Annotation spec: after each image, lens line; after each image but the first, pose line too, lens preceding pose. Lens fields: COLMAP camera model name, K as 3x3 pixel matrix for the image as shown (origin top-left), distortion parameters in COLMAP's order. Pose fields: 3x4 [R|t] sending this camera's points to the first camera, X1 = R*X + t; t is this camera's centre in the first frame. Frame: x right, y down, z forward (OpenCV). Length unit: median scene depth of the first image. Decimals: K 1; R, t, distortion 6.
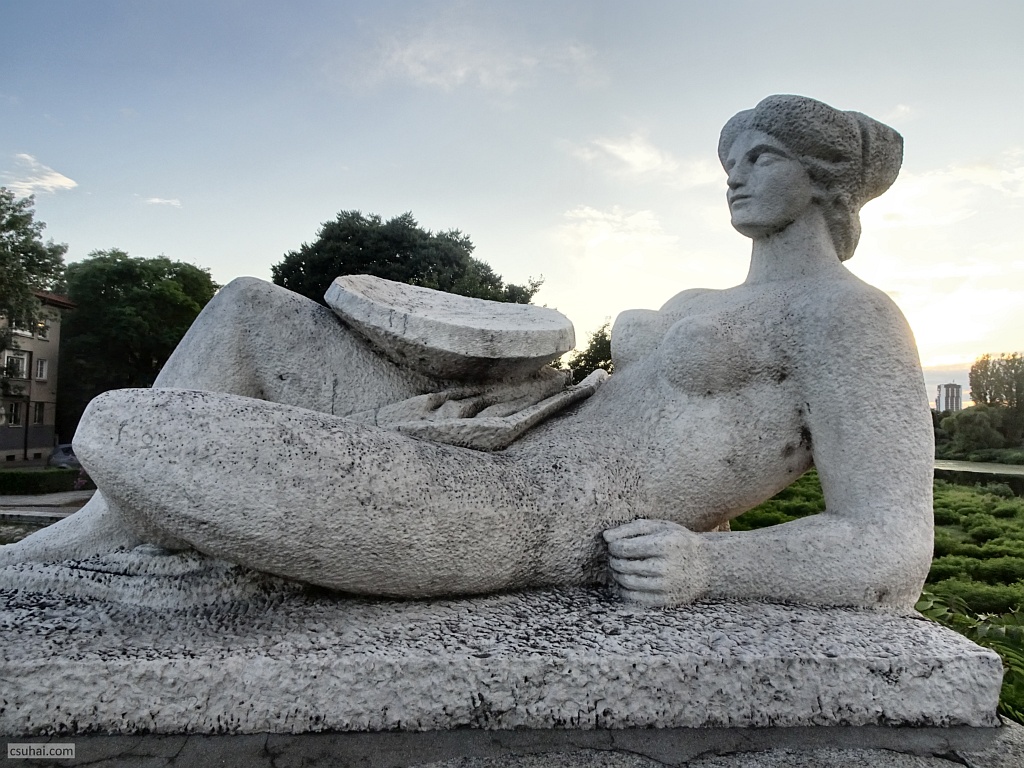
lens RADIAL K [[732.0, 0, 512.0], [0, 732.0, 384.0], [0, 0, 1]] dist [0.007133, 0.002063]
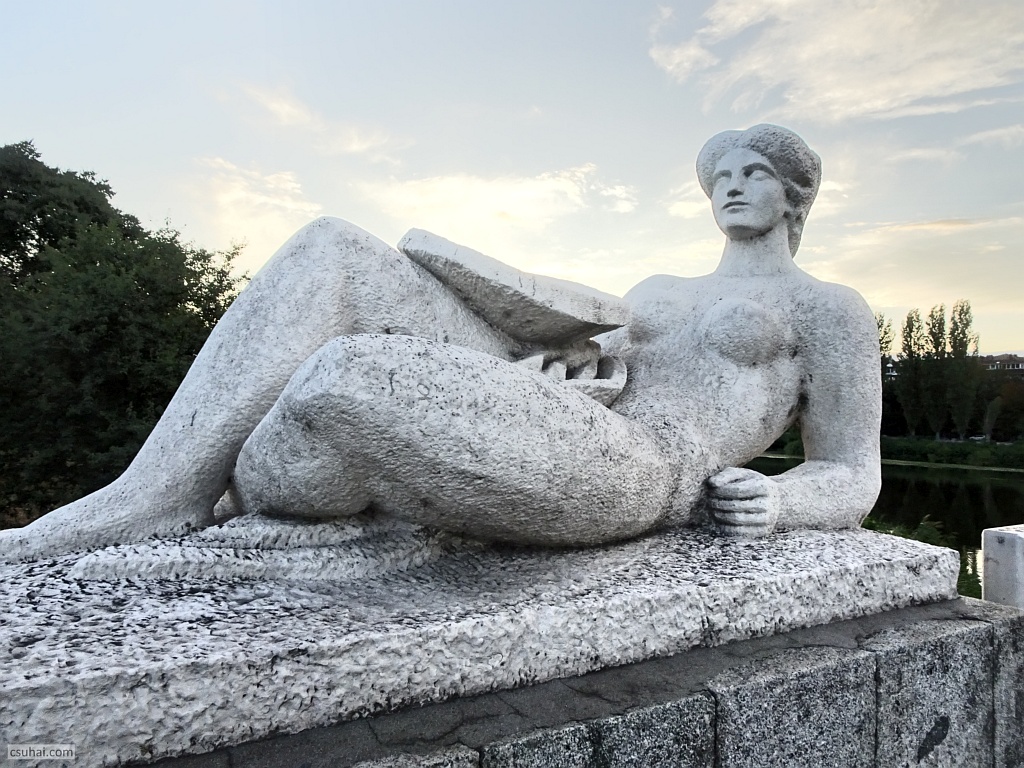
lens RADIAL K [[732.0, 0, 512.0], [0, 732.0, 384.0], [0, 0, 1]] dist [0.007133, 0.002063]
pose [[0.885662, 0.023781, 0.463722, -0.829117], [-0.037951, 0.999054, 0.021250, 0.044560], [-0.462778, -0.036419, 0.885726, 0.135623]]
